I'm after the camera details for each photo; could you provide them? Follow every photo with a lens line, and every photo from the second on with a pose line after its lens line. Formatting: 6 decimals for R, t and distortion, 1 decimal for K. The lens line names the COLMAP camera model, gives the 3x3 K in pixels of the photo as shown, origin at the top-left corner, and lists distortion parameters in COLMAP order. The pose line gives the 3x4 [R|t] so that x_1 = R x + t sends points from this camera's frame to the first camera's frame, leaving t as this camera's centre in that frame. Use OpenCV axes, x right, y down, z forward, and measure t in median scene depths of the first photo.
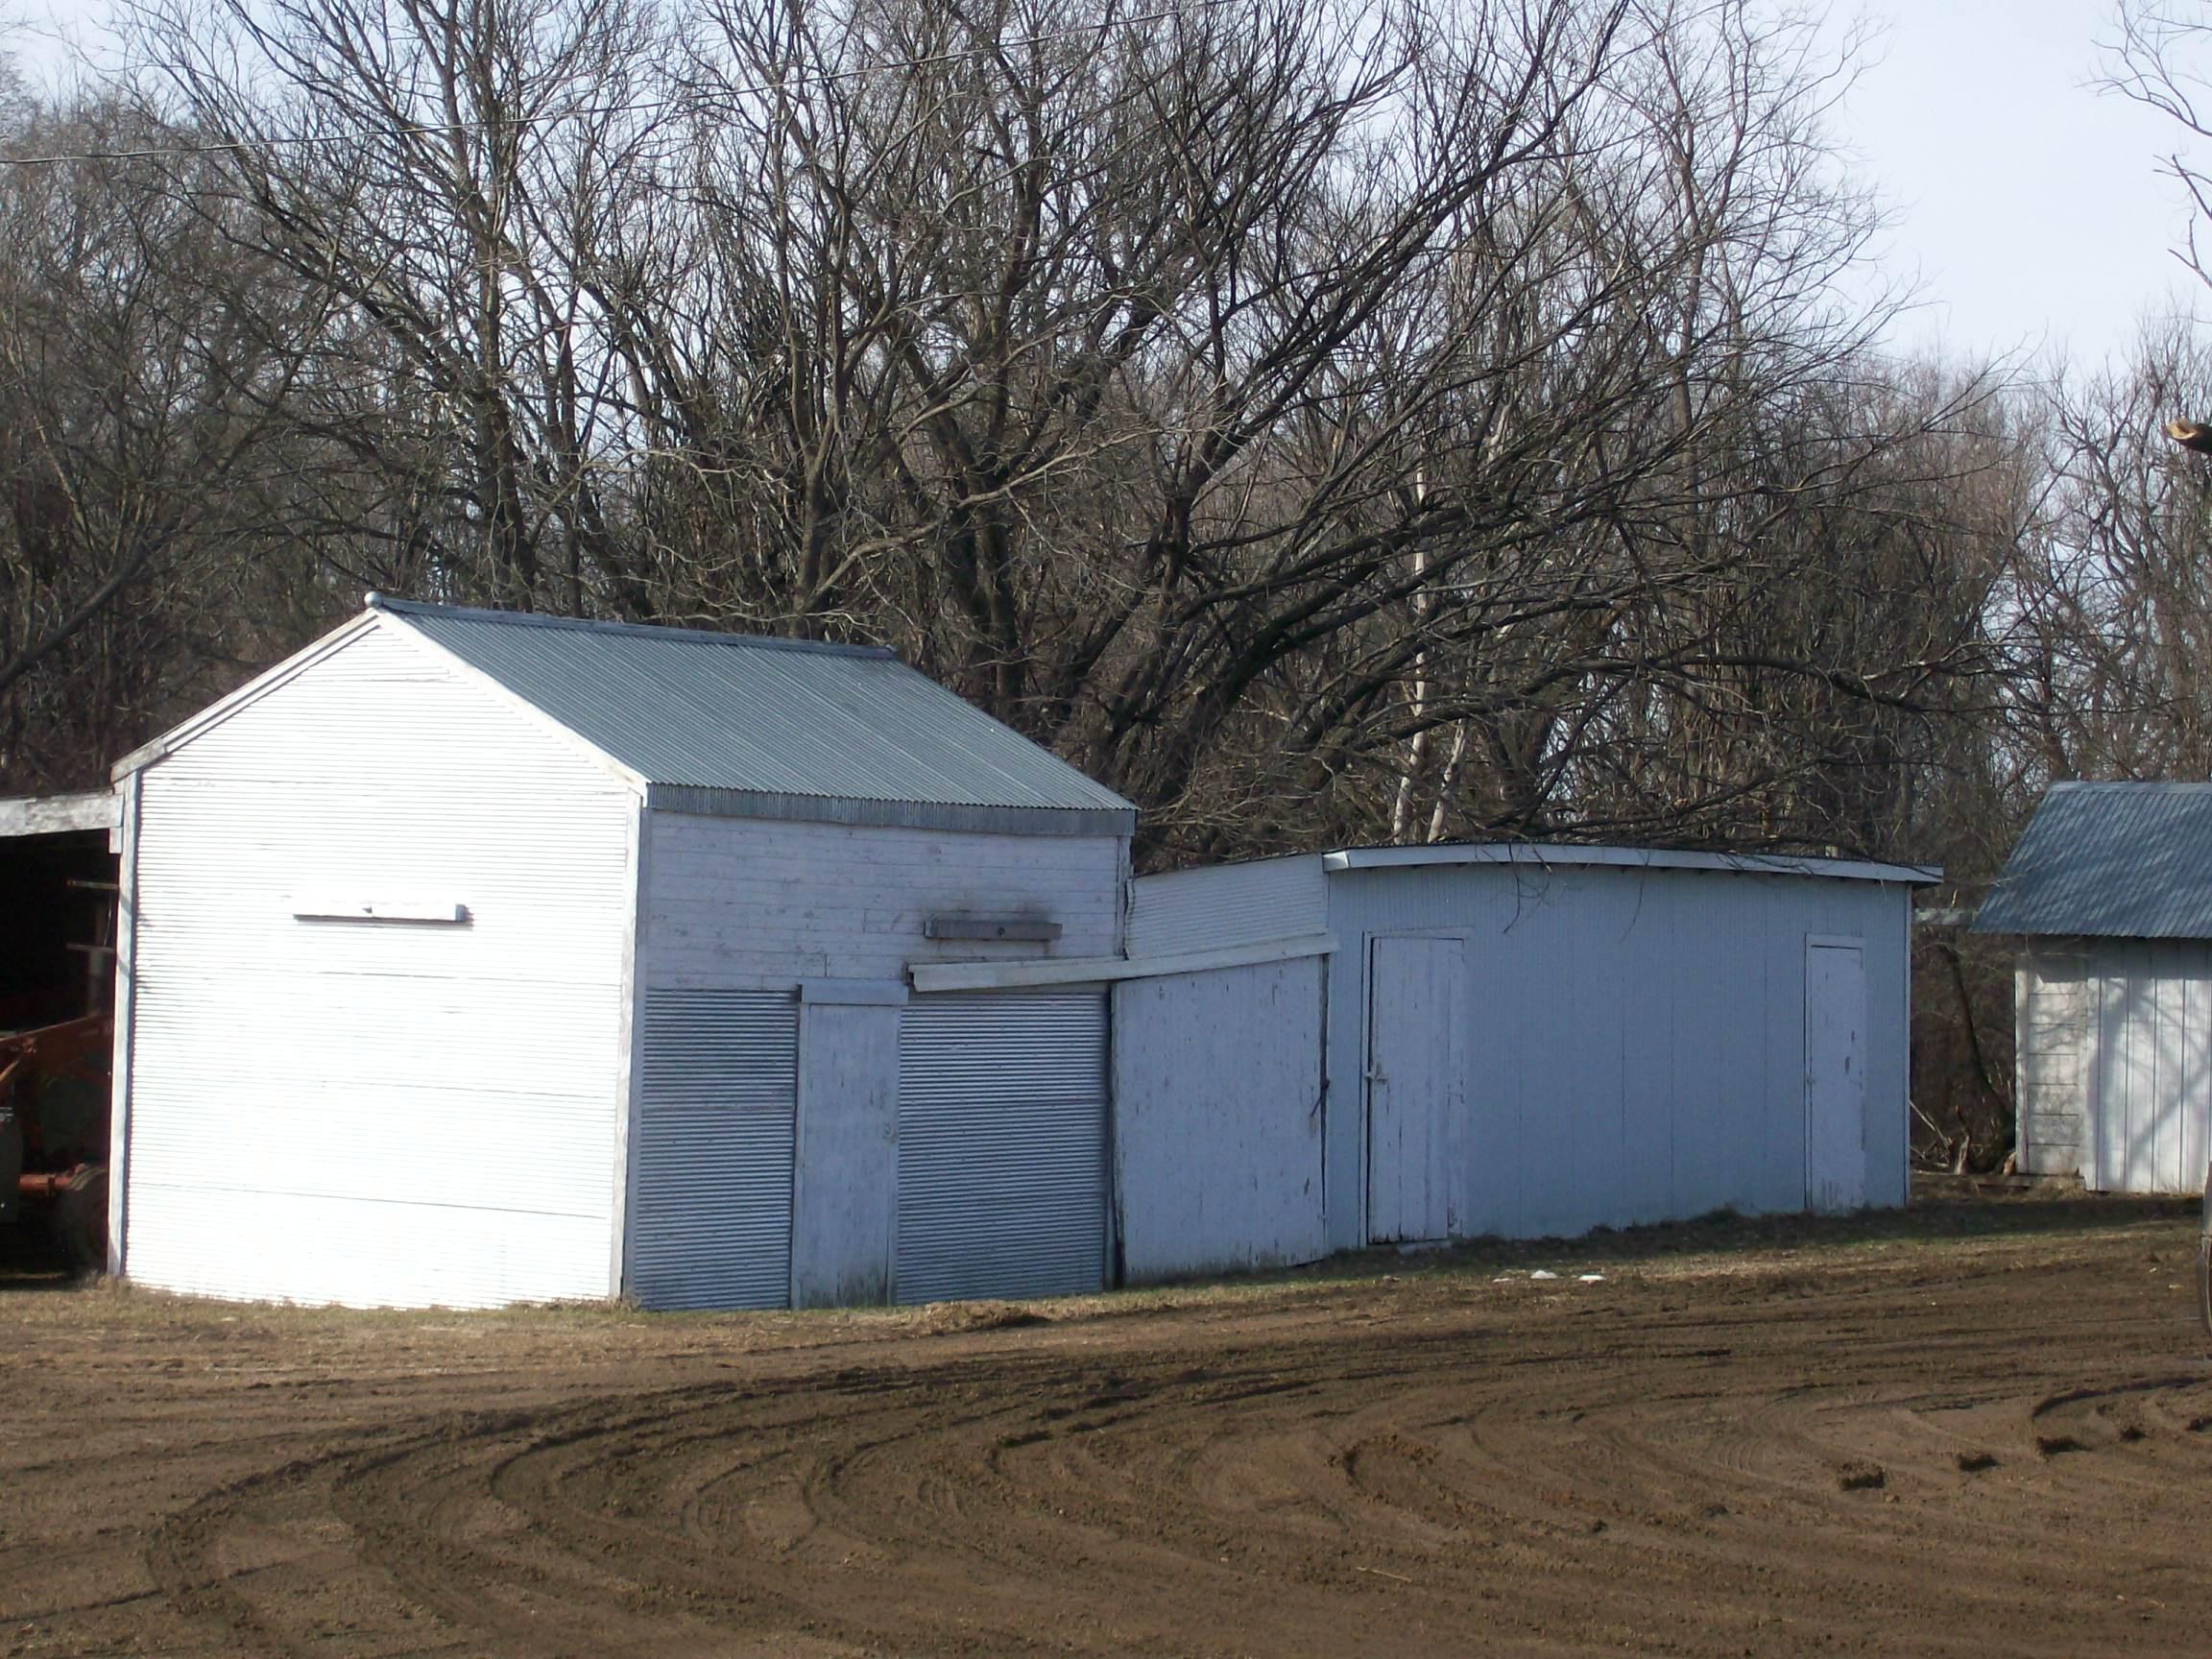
lens RADIAL K [[5610.9, 0, 1107.1], [0, 5610.9, 819.4], [0, 0, 1]] dist [-0.055487, 0.000000]
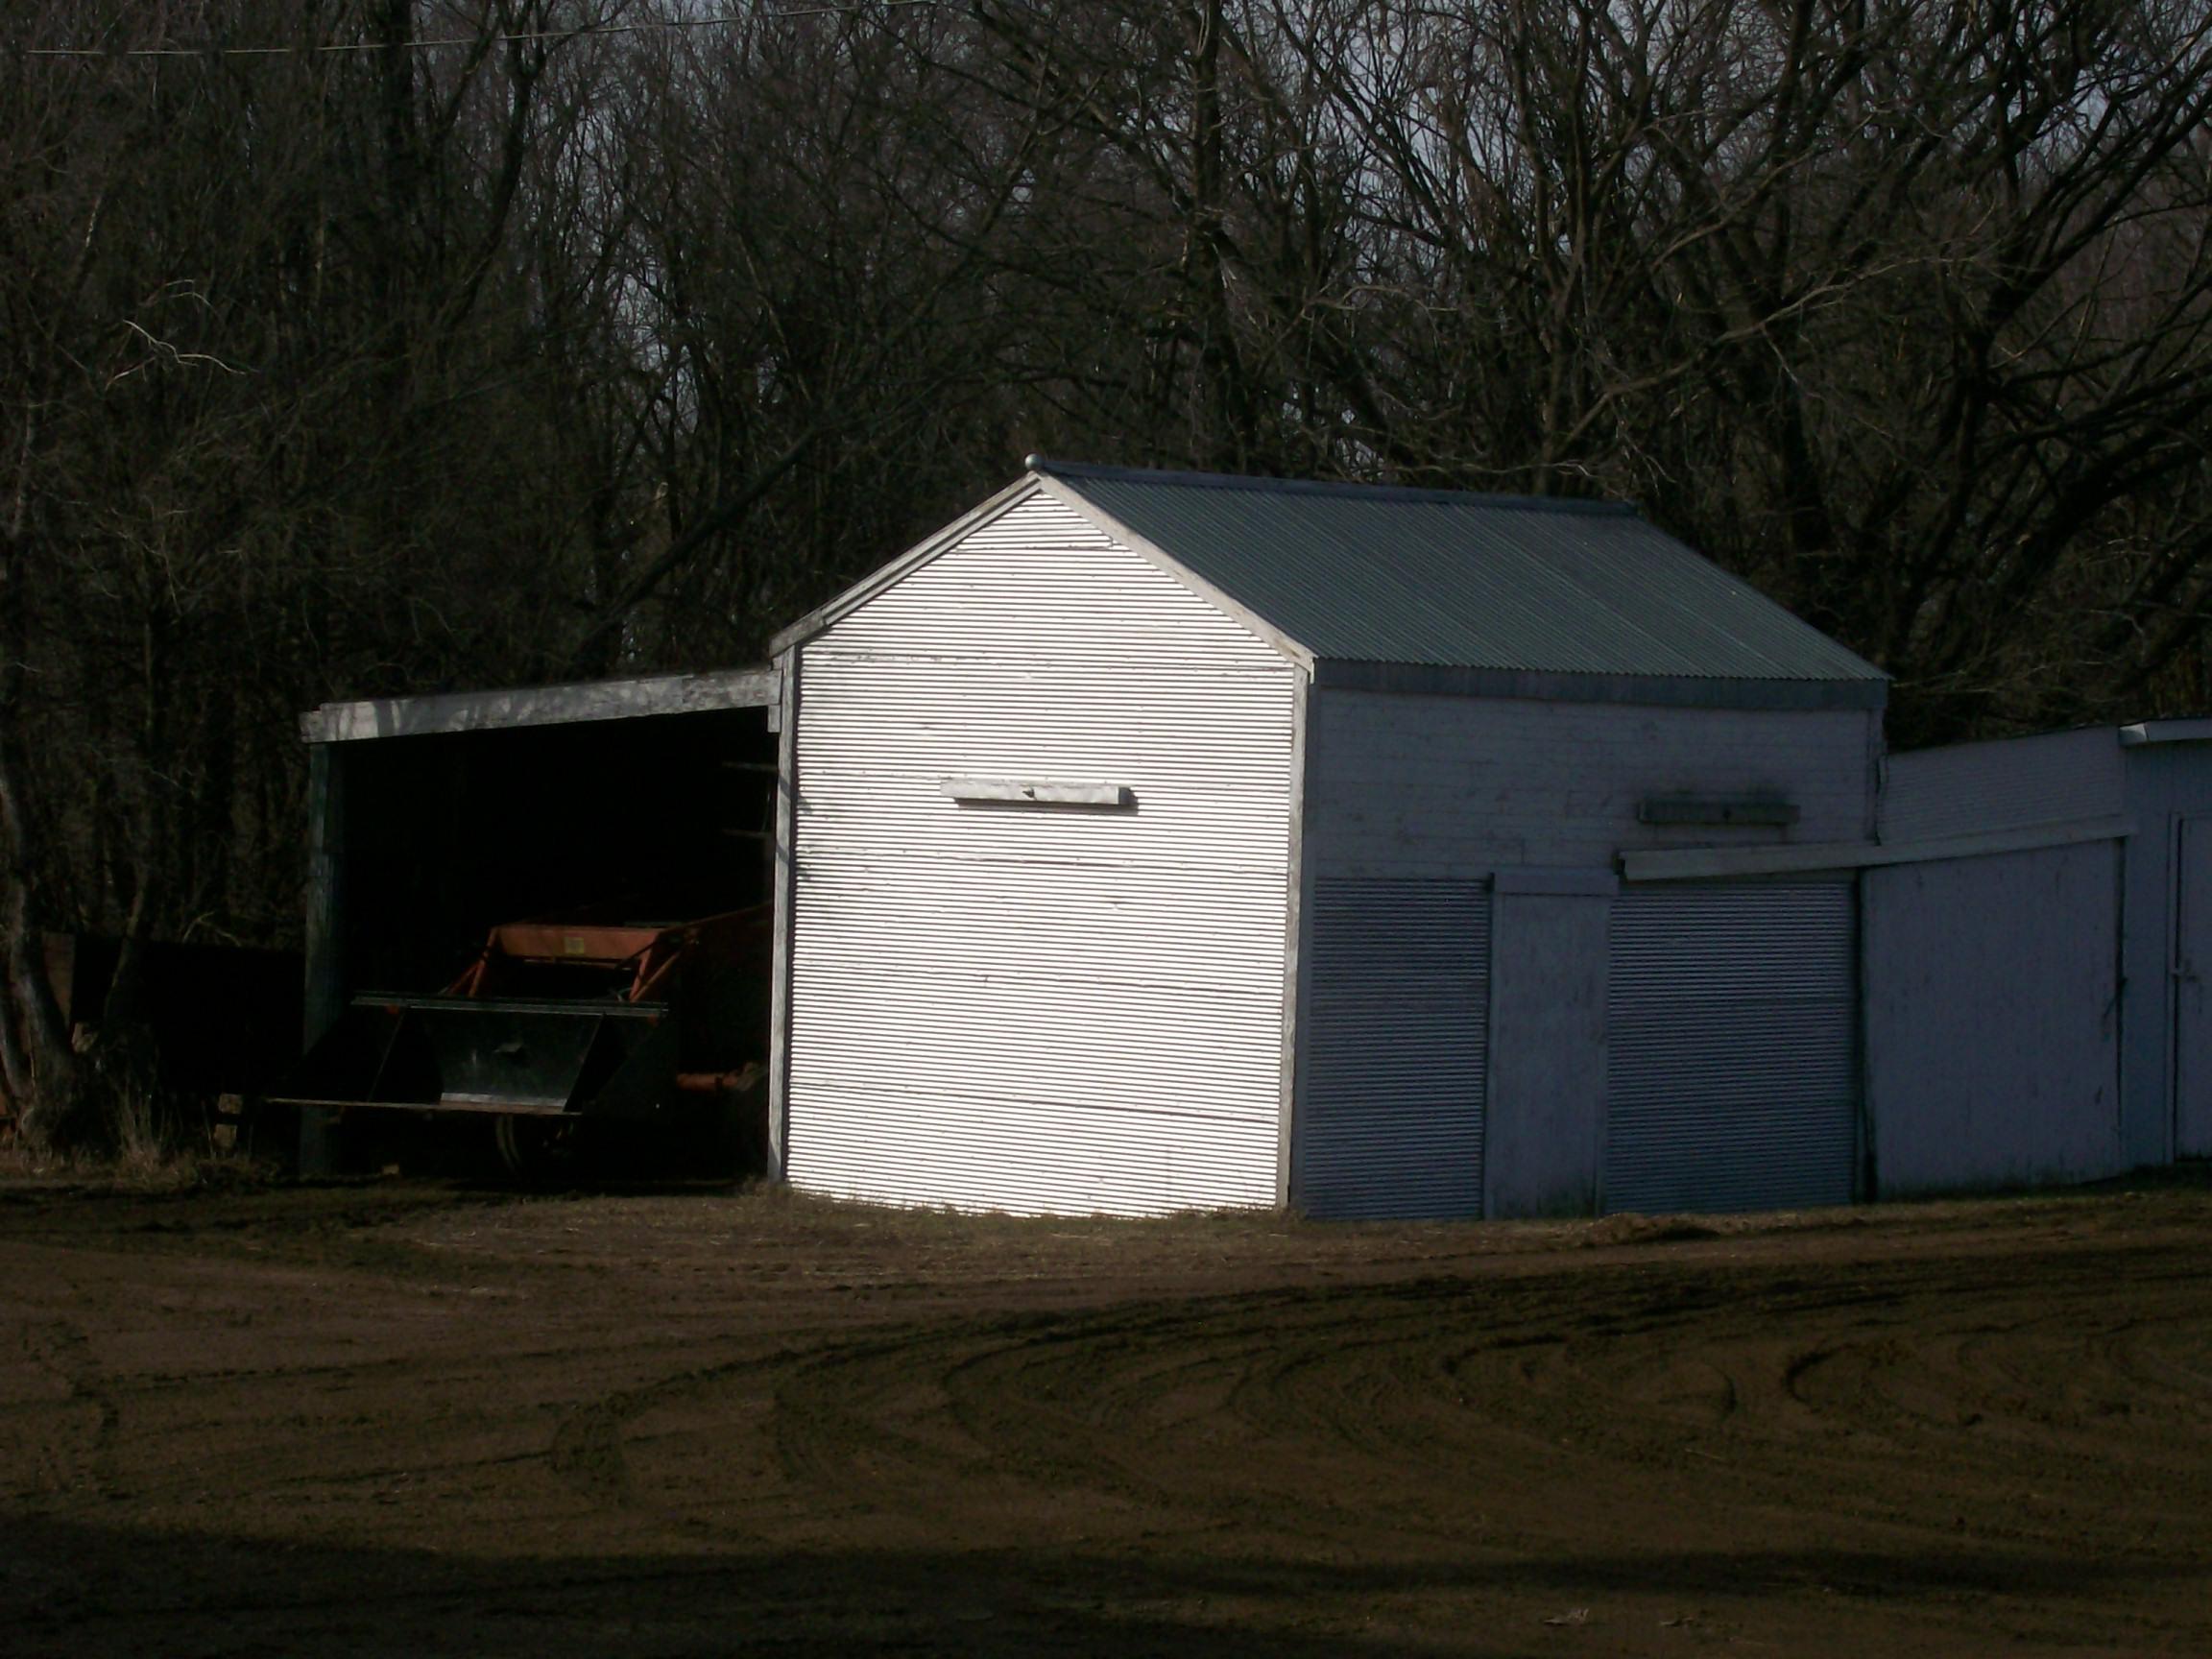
lens RADIAL K [[6916.6, 0, 1105.1], [0, 6916.6, 838.5], [0, 0, 1]] dist [-0.011309, 0.000000]
pose [[0.985258, 0.000152, -0.171074, 0.076291], [0.004515, 0.999628, 0.026892, -0.007146], [0.171015, -0.027268, 0.984891, -0.134640]]
